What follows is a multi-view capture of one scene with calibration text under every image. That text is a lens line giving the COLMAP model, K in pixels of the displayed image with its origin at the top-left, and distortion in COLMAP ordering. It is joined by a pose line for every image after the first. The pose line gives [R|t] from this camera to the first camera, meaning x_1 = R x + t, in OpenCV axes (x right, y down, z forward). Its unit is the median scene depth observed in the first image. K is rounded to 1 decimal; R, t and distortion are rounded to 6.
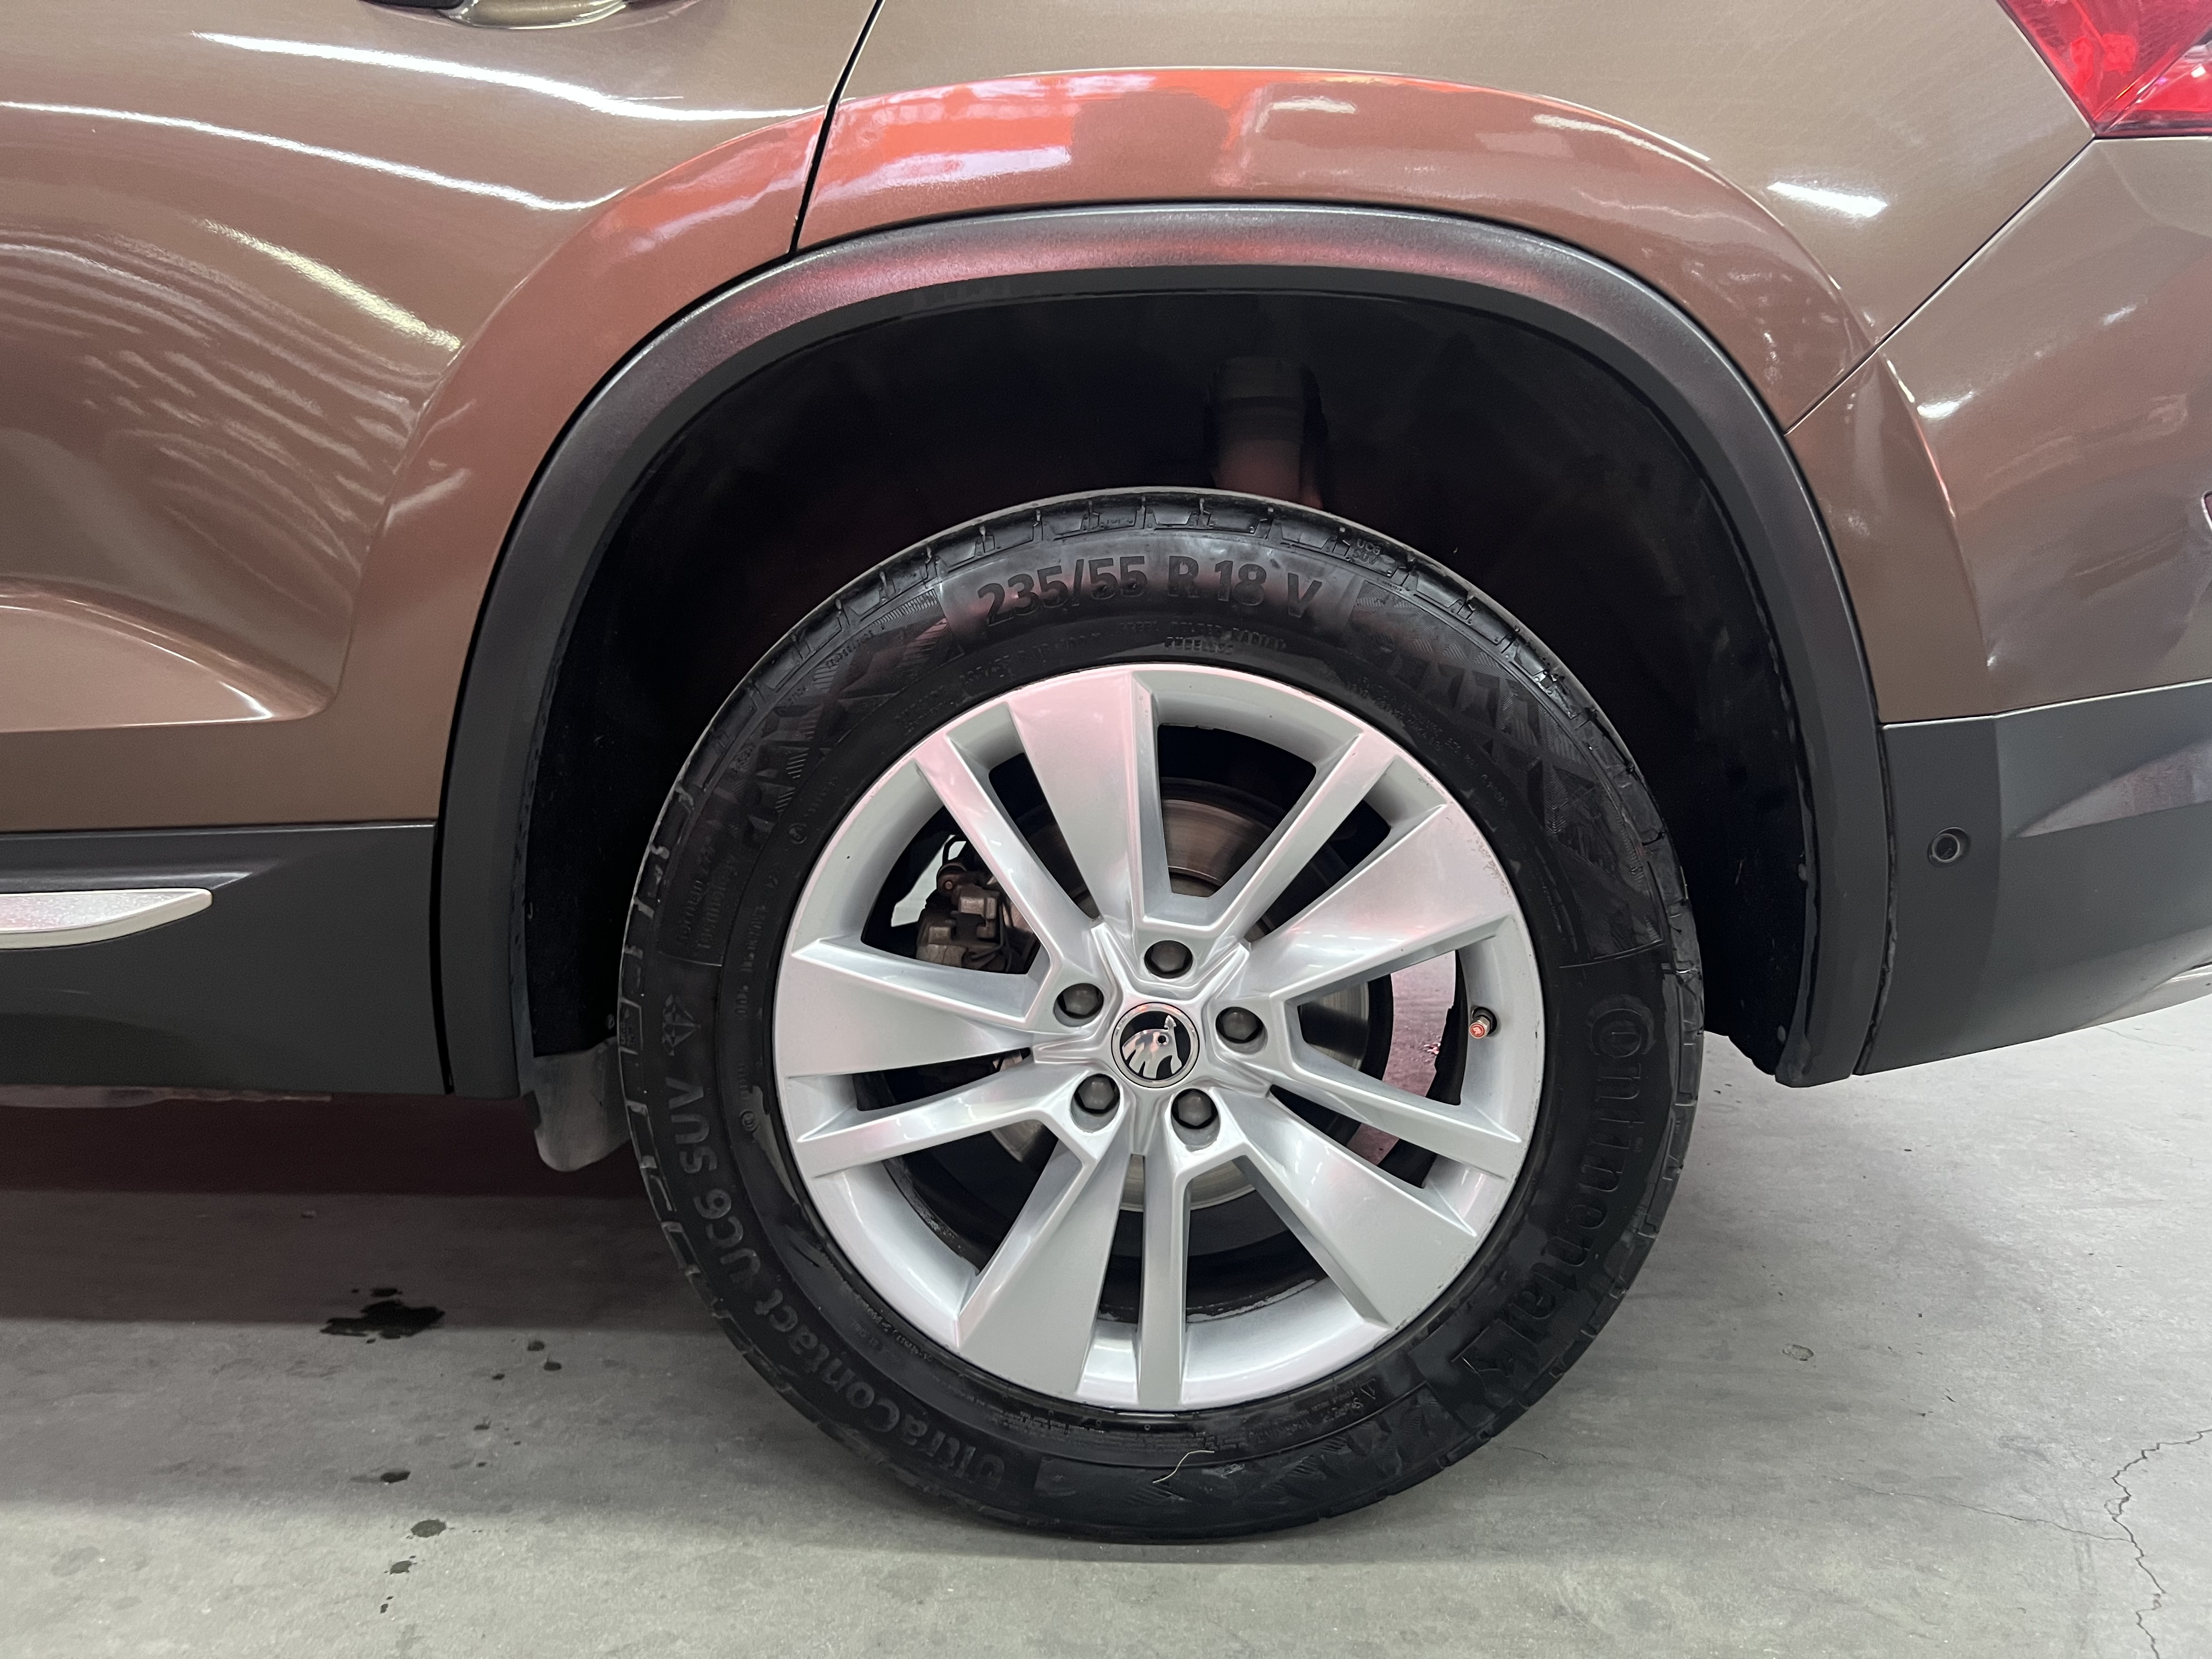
lens RADIAL K [[1672.1, 0, 1128.0], [0, 1672.1, 859.4], [0, 0, 1]] dist [0.066432, -0.077695]
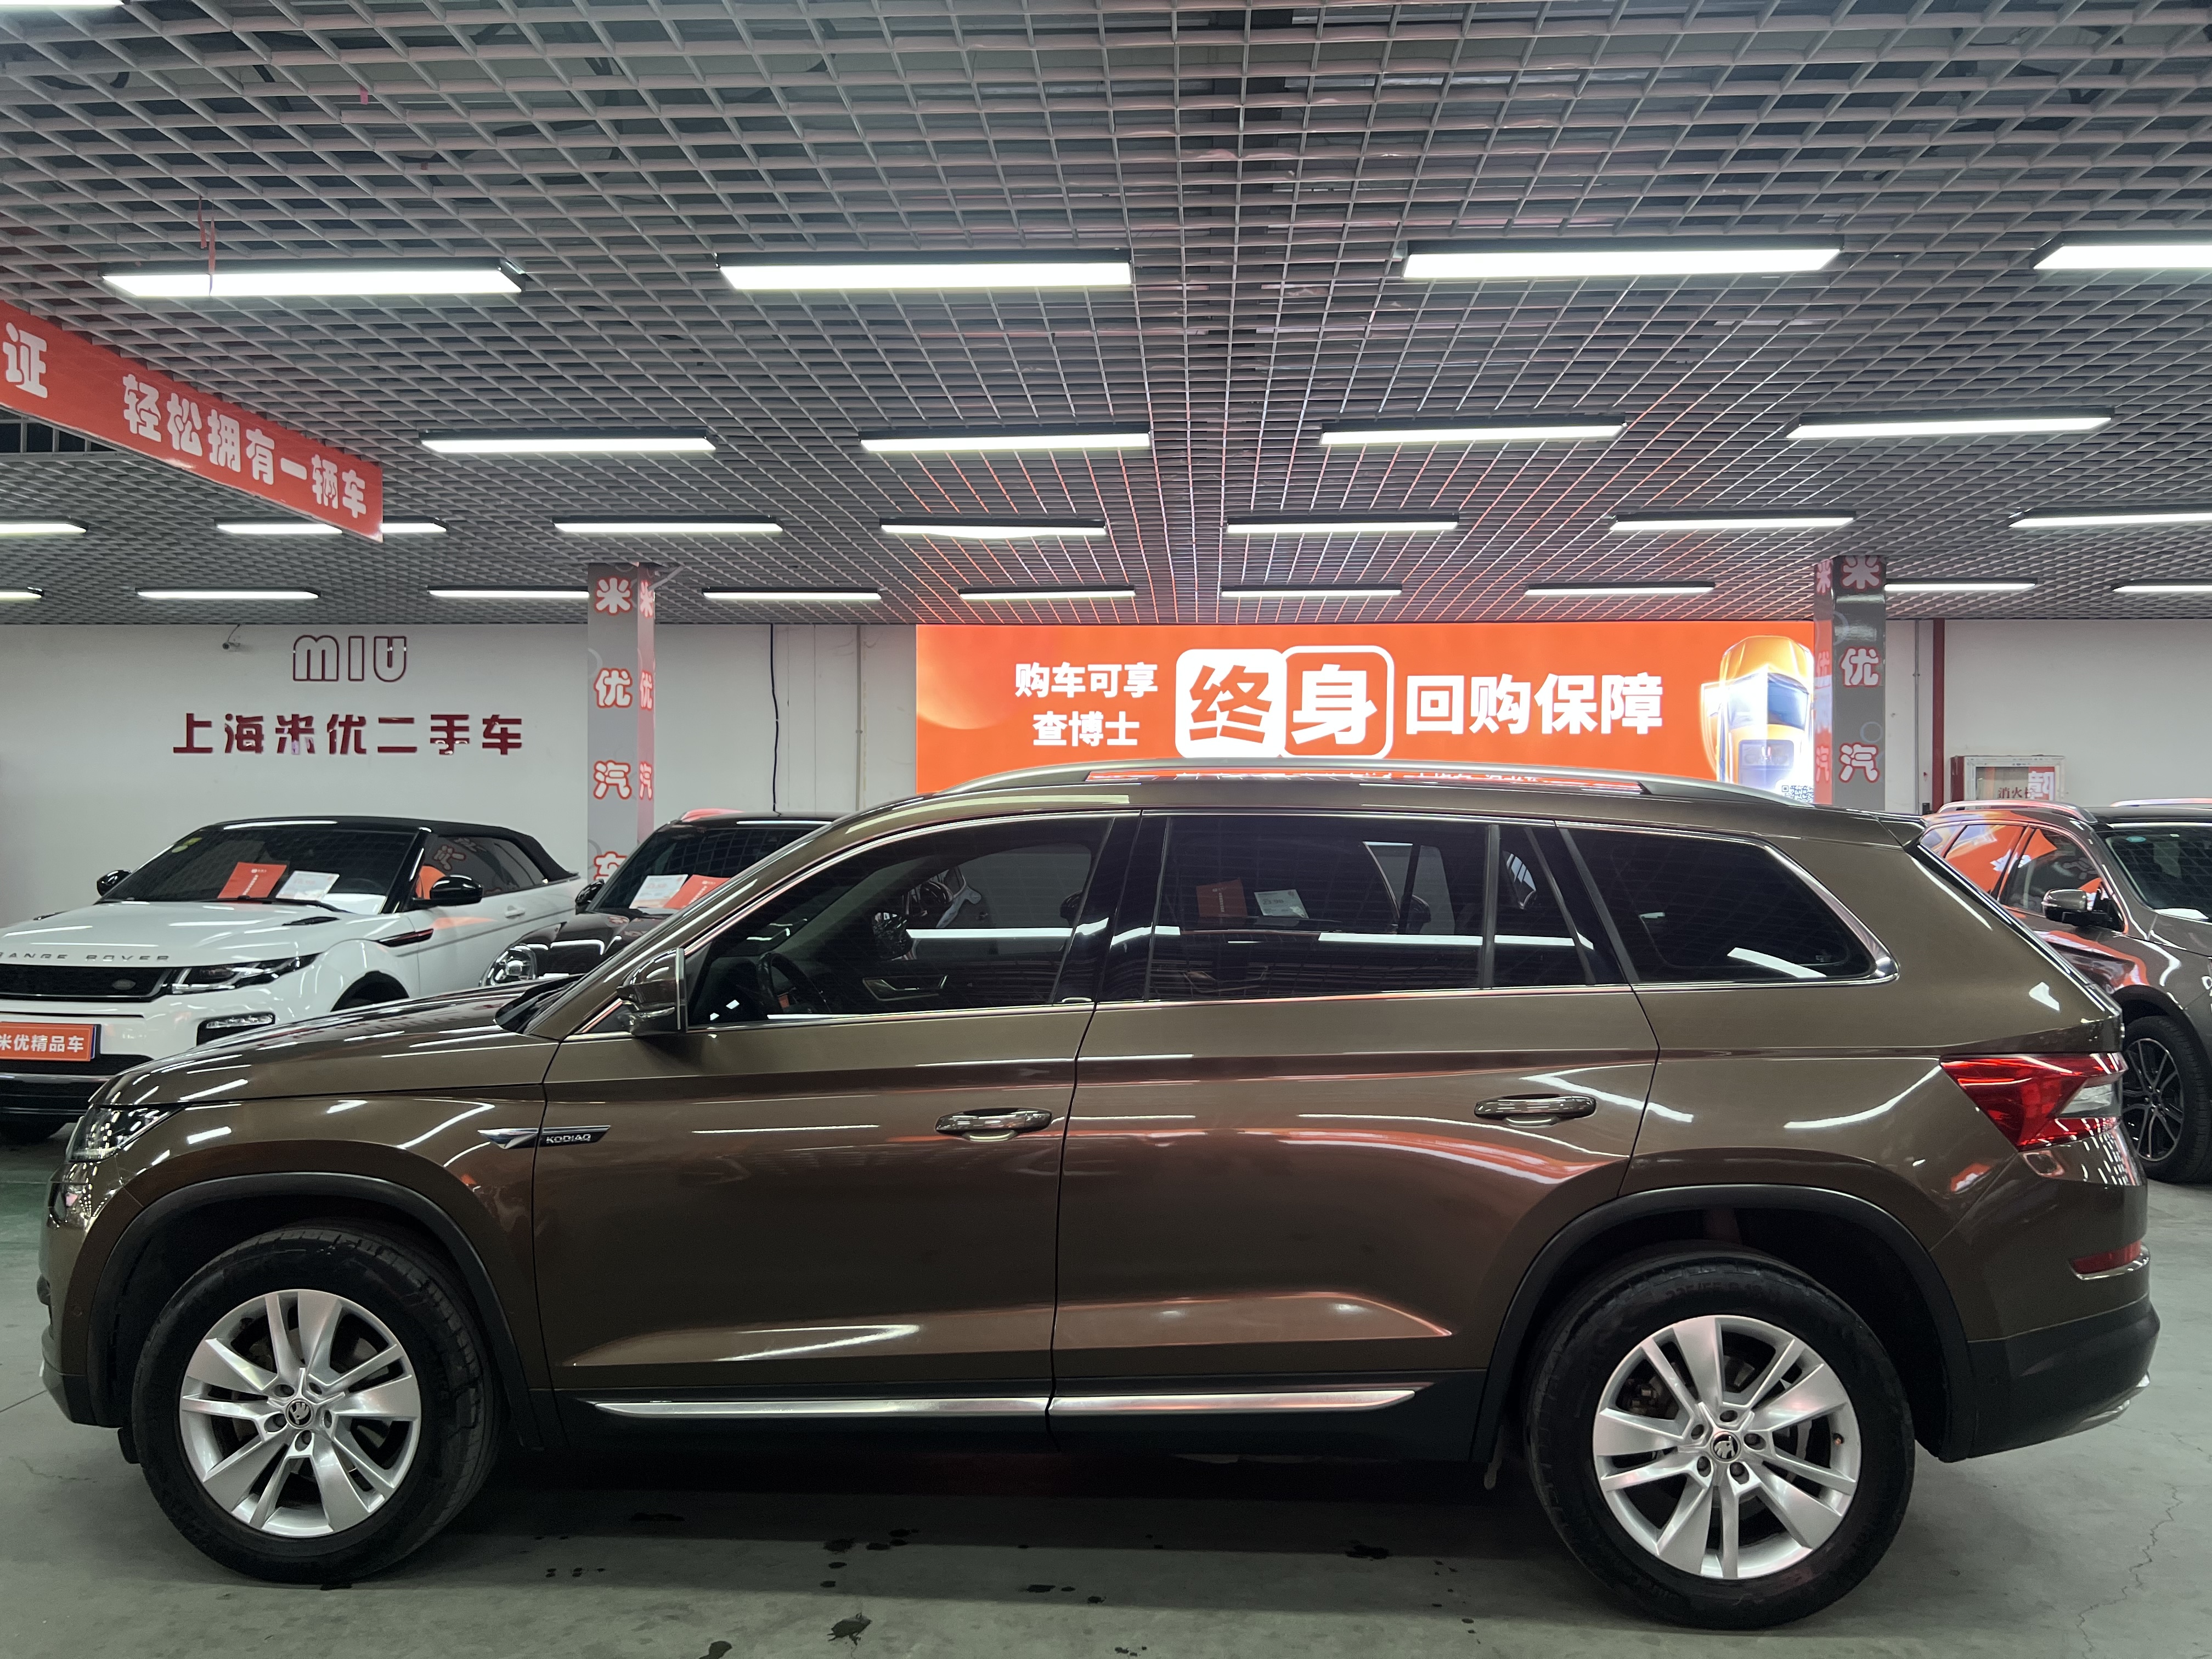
lens RADIAL K [[1622.1, 0, 1138.4], [0, 1622.1, 879.1], [0, 0, 1]] dist [0.034105, -0.046227]
pose [[0.999062, -0.006906, -0.042749, -0.867498], [-0.001000, 0.983259, -0.182212, -0.339172], [0.043292, 0.182084, 0.982329, -1.996952]]
